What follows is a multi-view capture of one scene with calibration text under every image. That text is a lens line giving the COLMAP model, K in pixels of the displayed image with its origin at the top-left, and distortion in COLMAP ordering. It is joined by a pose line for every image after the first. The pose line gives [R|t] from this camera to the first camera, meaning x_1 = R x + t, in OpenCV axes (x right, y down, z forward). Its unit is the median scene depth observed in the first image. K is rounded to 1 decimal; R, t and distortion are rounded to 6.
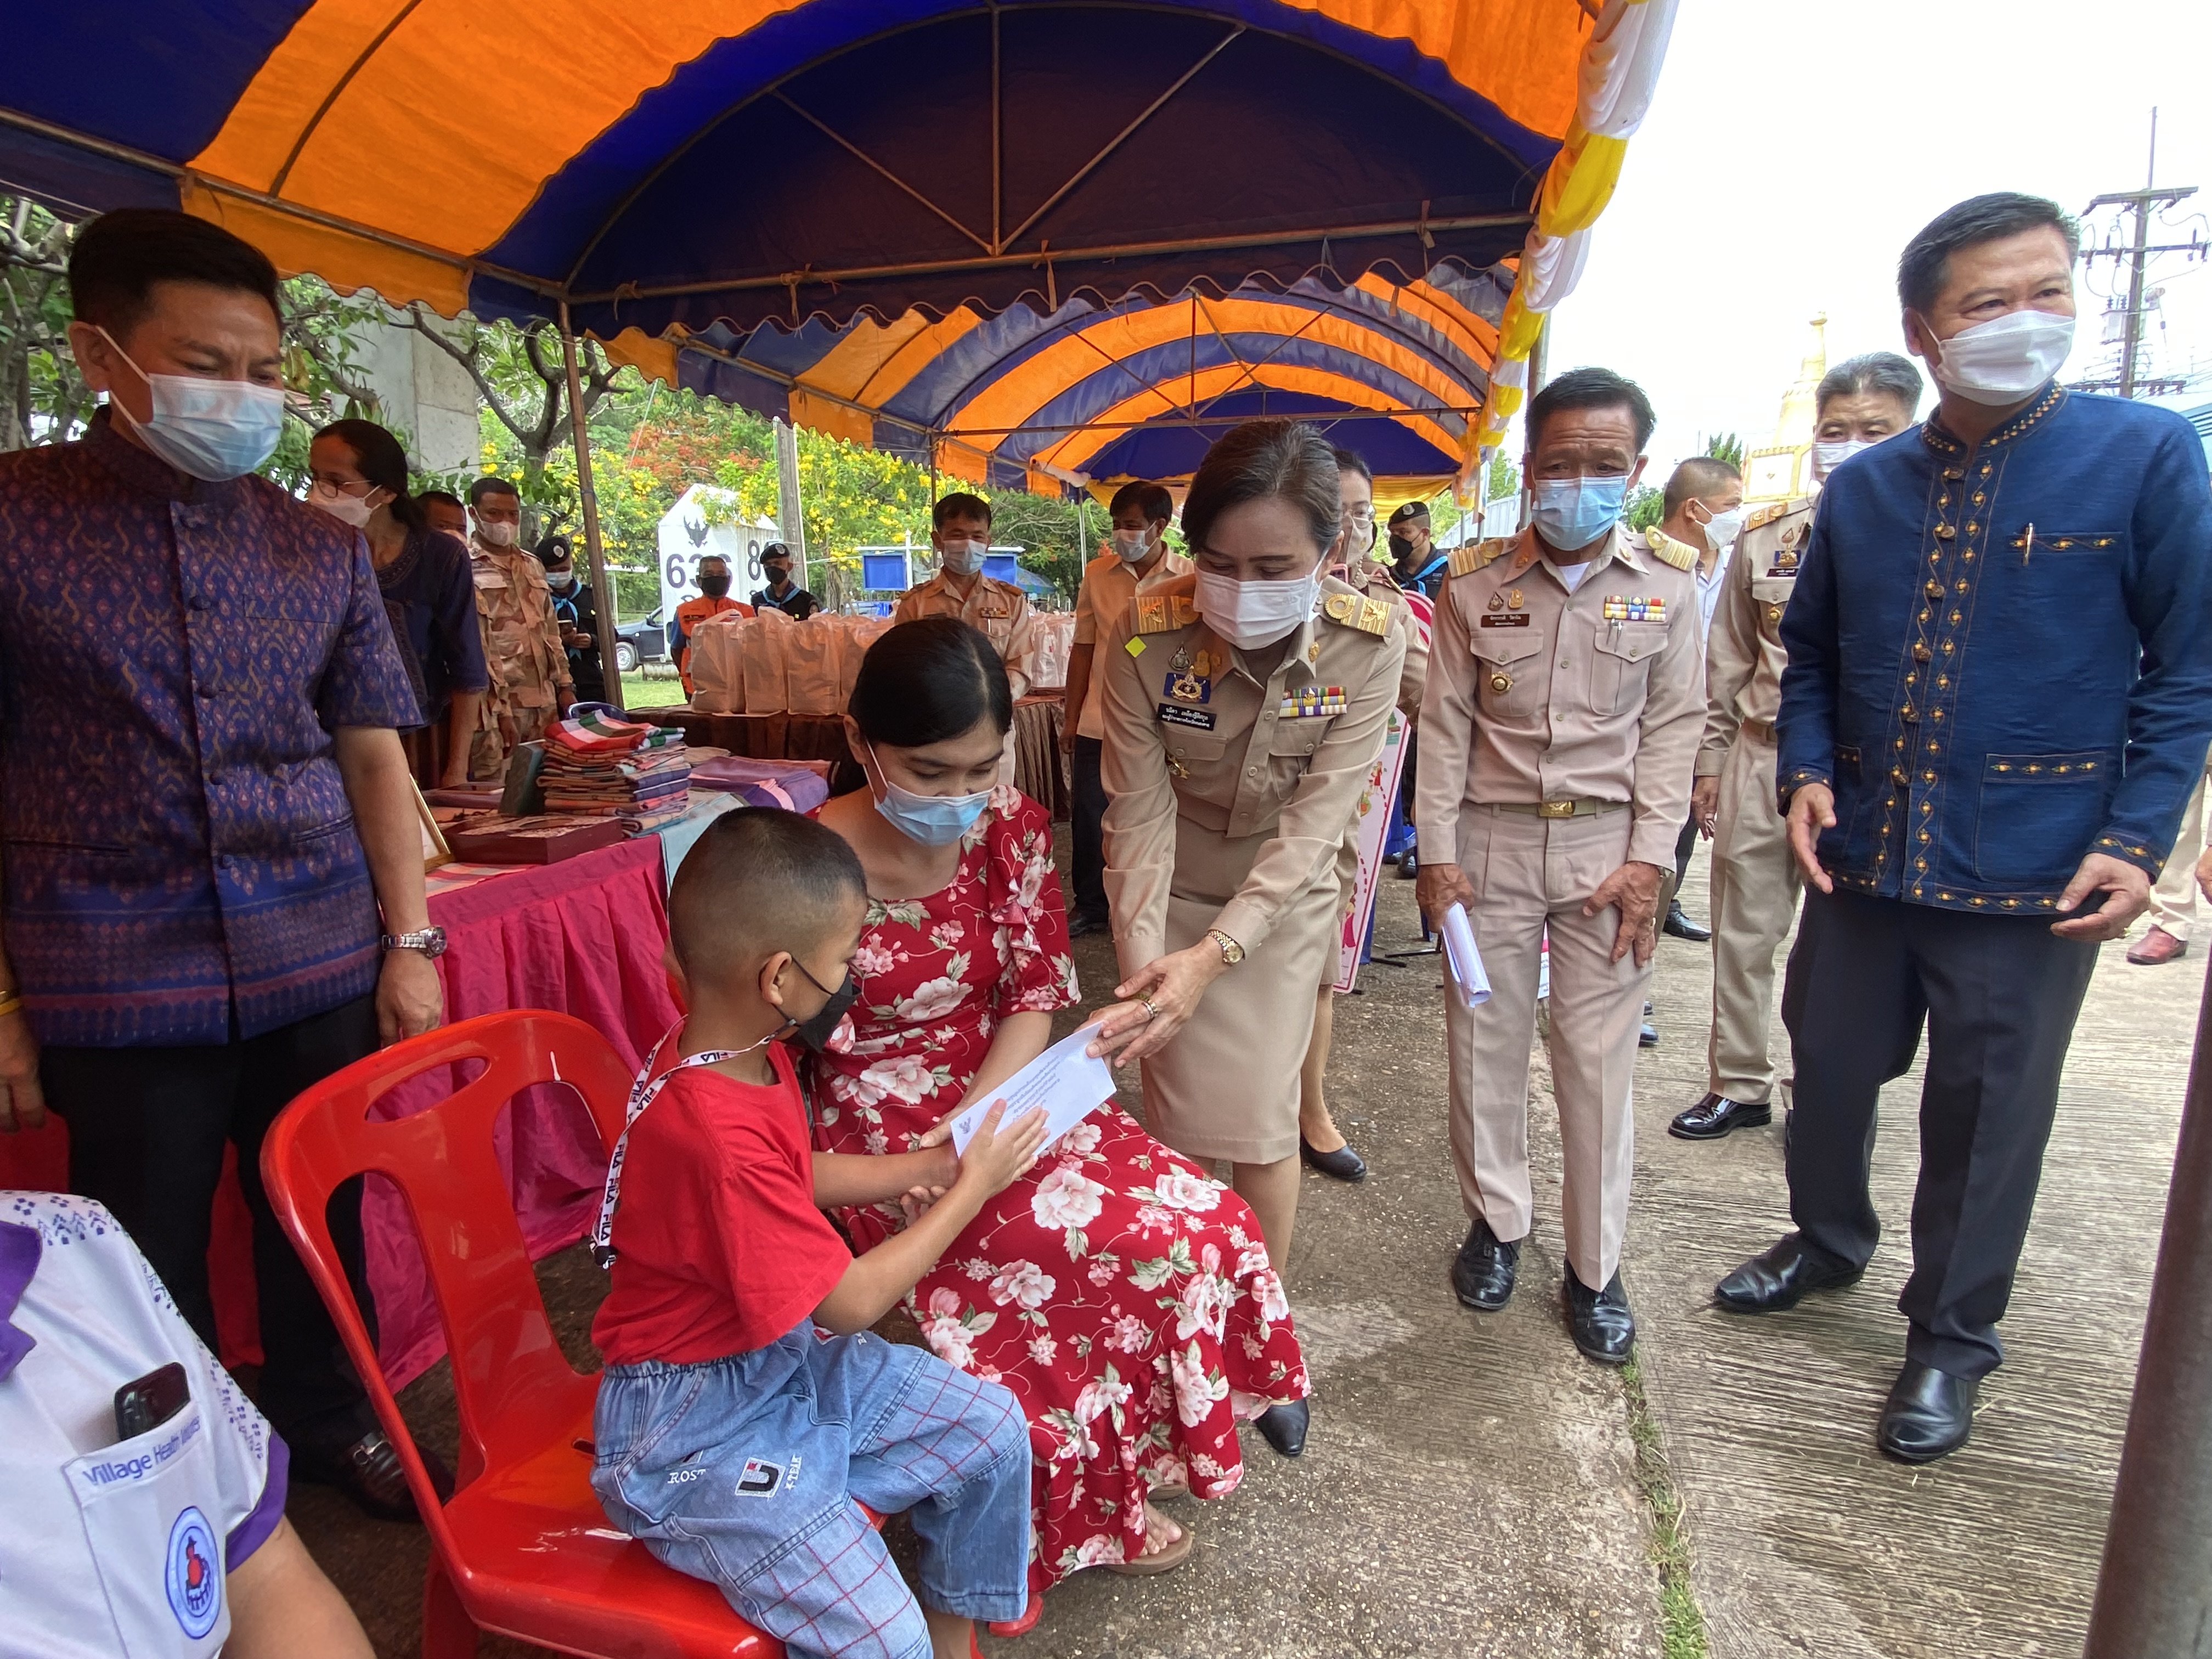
lens RADIAL K [[1163.1, 0, 1094.8], [0, 1163.1, 858.2], [0, 0, 1]] dist [-0.009100, -0.007452]
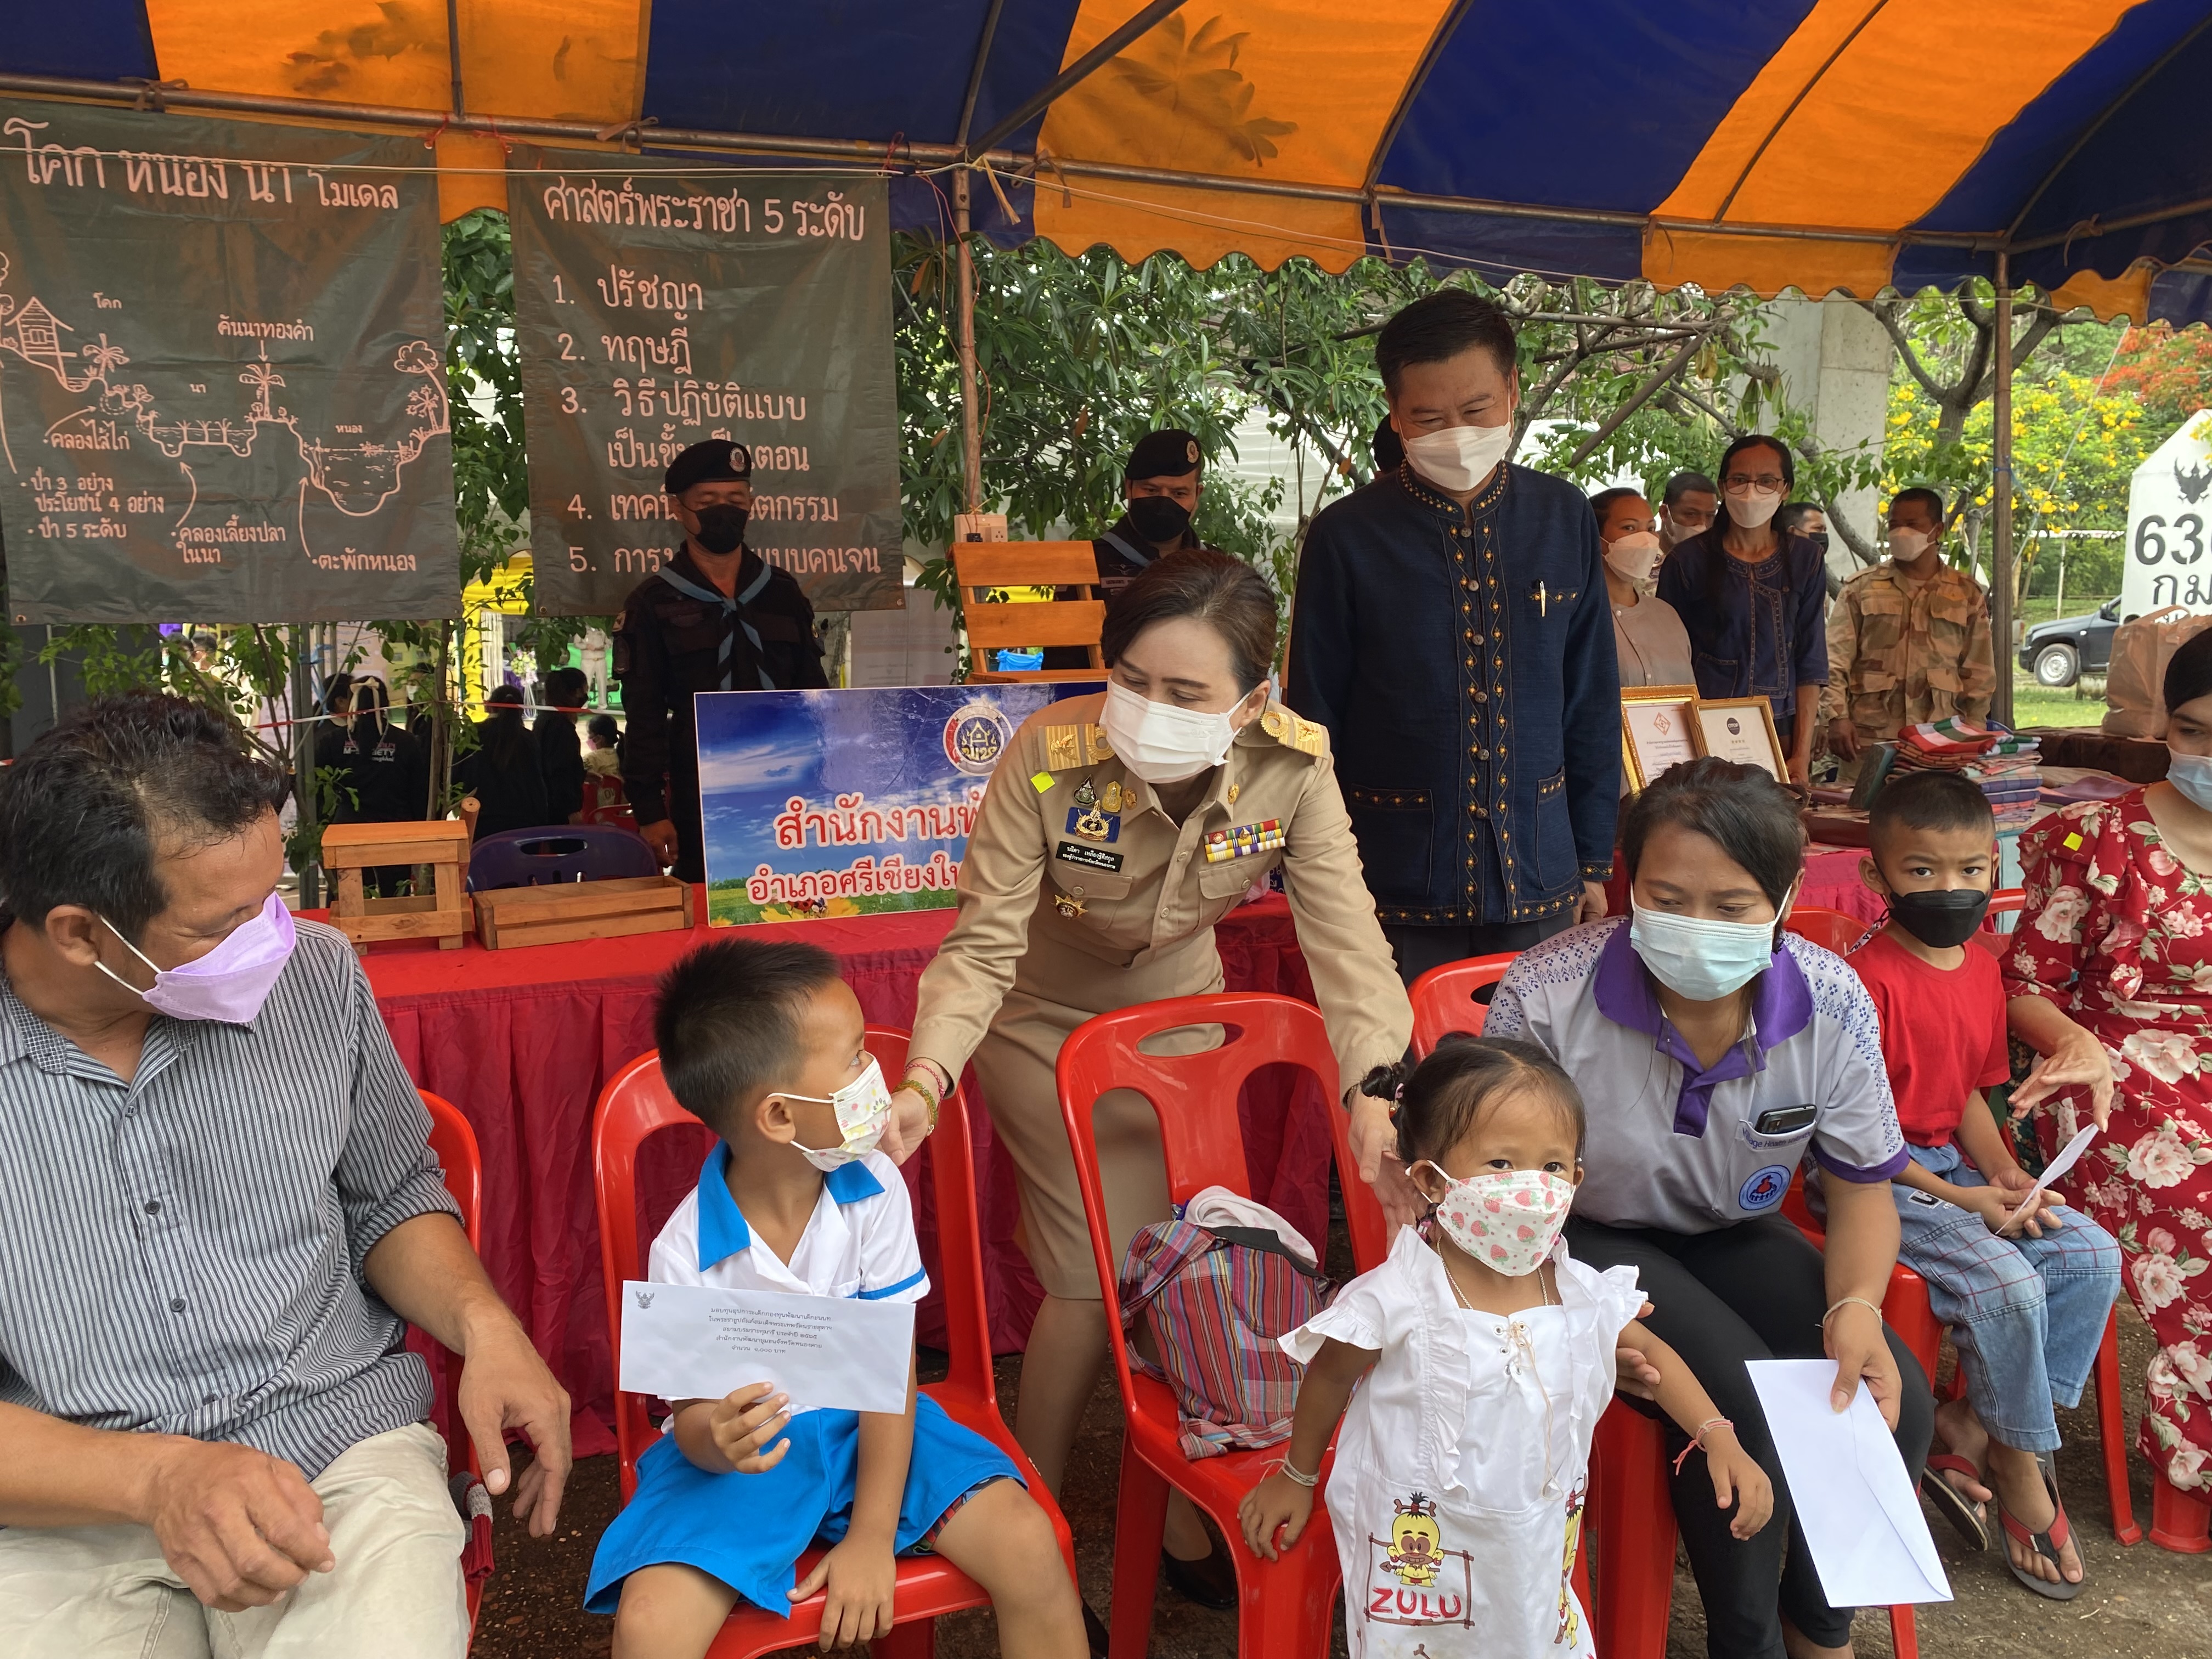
lens RADIAL K [[1691.4, 0, 1119.1], [0, 1691.4, 807.4], [0, 0, 1]] dist [-0.001910, 0.005065]
pose [[0.629351, 0.085260, -0.772430, 0.088054], [-0.151287, 0.988388, -0.014166, 0.028026], [0.762253, 0.125774, 0.634942, -0.162273]]
